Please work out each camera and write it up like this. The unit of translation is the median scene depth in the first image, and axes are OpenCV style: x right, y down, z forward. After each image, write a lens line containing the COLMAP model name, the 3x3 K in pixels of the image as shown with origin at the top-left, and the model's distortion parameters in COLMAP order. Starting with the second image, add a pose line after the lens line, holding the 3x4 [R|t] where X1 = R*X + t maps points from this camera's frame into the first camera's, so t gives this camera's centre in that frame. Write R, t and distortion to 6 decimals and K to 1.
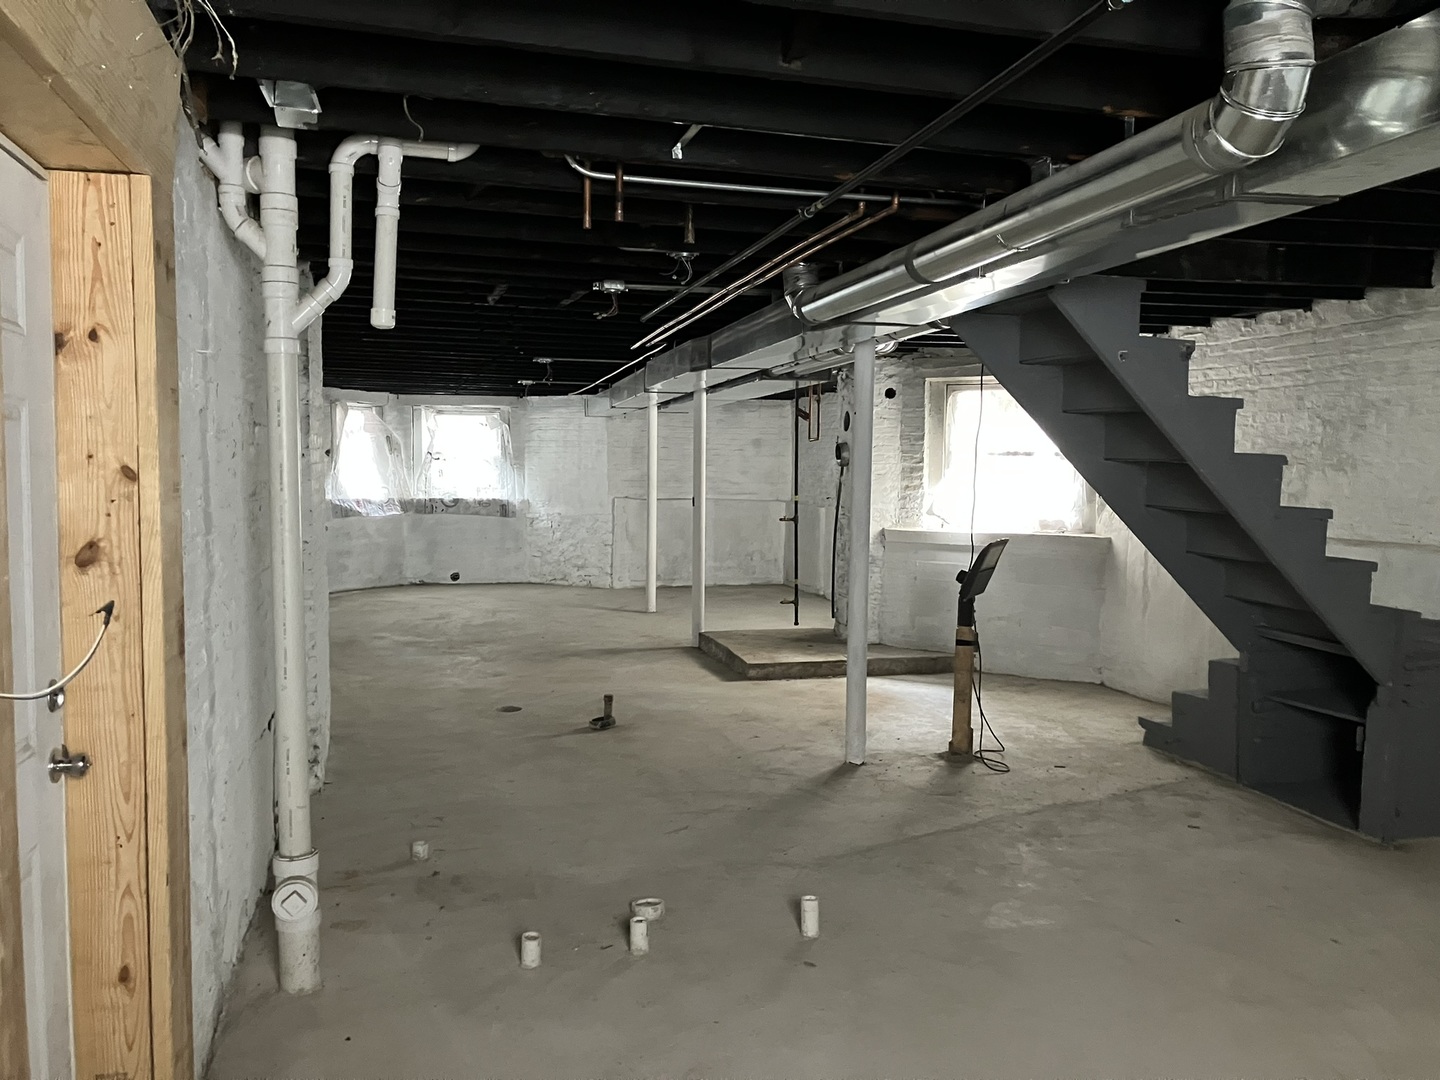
lens RADIAL K [[1159.7, 0, 720.0], [0, 1159.7, 540.0], [0, 0, 1]] dist [0.018634, -0.008802]
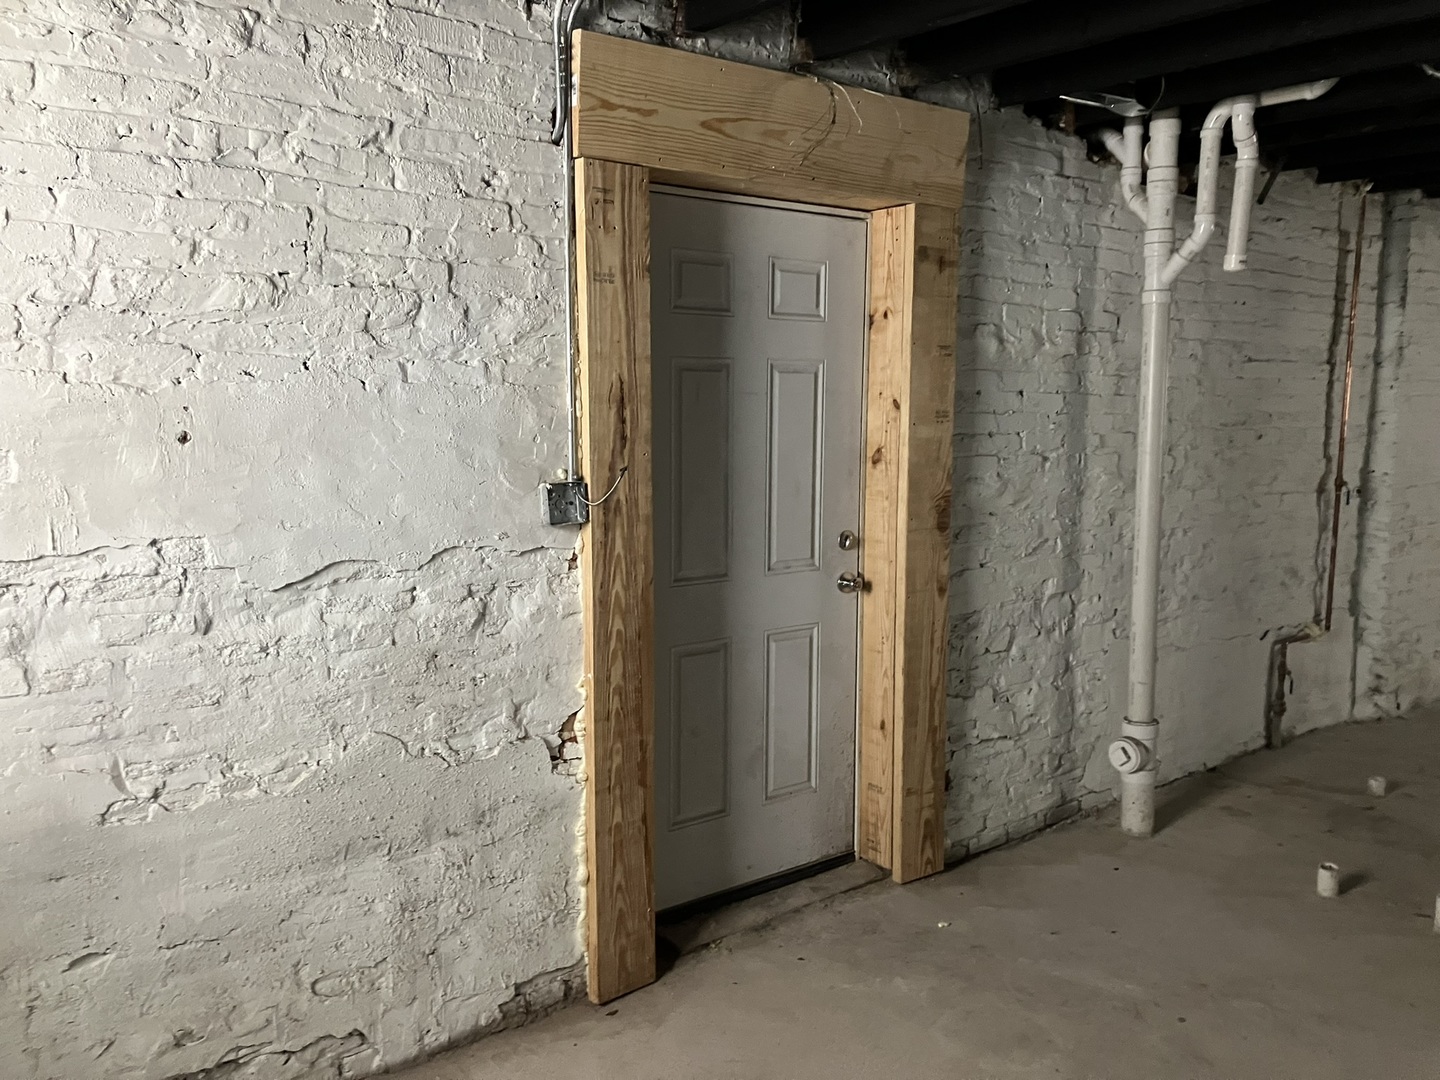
lens RADIAL K [[1159.7, 0, 720.0], [0, 1159.7, 540.0], [0, 0, 1]] dist [0.018634, -0.008802]
pose [[0.406925, 0.111762, -0.906599, 0.551826], [-0.056123, 0.993671, 0.097305, -0.010248], [0.911736, 0.011285, 0.410622, 0.108575]]
